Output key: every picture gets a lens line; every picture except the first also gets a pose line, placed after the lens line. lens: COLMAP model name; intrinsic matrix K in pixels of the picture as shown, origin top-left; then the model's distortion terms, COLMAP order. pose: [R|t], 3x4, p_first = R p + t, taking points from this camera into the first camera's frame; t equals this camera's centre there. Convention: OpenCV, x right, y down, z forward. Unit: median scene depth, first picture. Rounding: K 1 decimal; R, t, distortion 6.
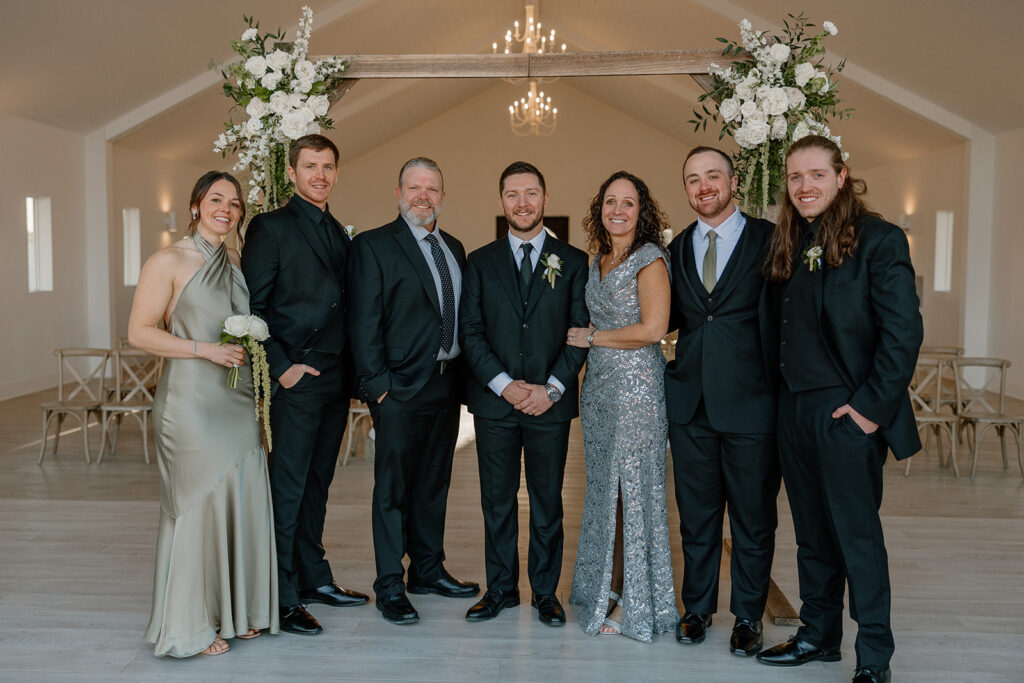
lens RADIAL K [[936.0, 0, 512.0], [0, 936.0, 341.5], [0, 0, 1]] dist [-0.000180, 0.000712]
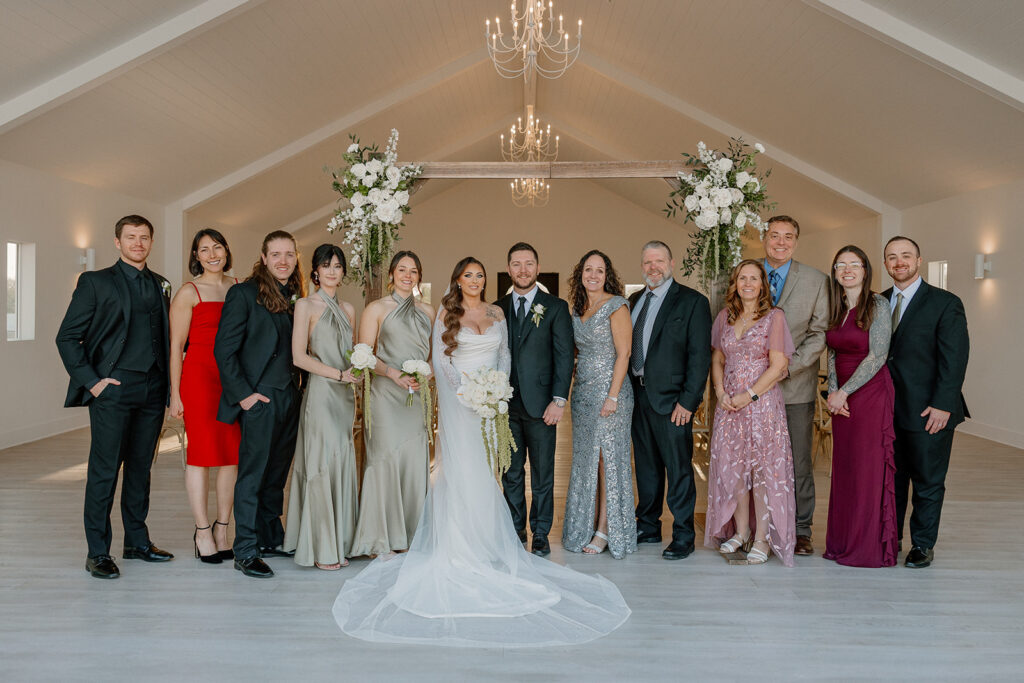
lens RADIAL K [[910.7, 0, 512.0], [0, 910.7, 341.5], [0, 0, 1]] dist [0.009547, -0.000367]
pose [[0.999483, -0.000374, 0.032135, -0.086444], [0.002138, 0.998490, -0.054895, 0.040051], [-0.032066, 0.054935, 0.997975, -0.368837]]
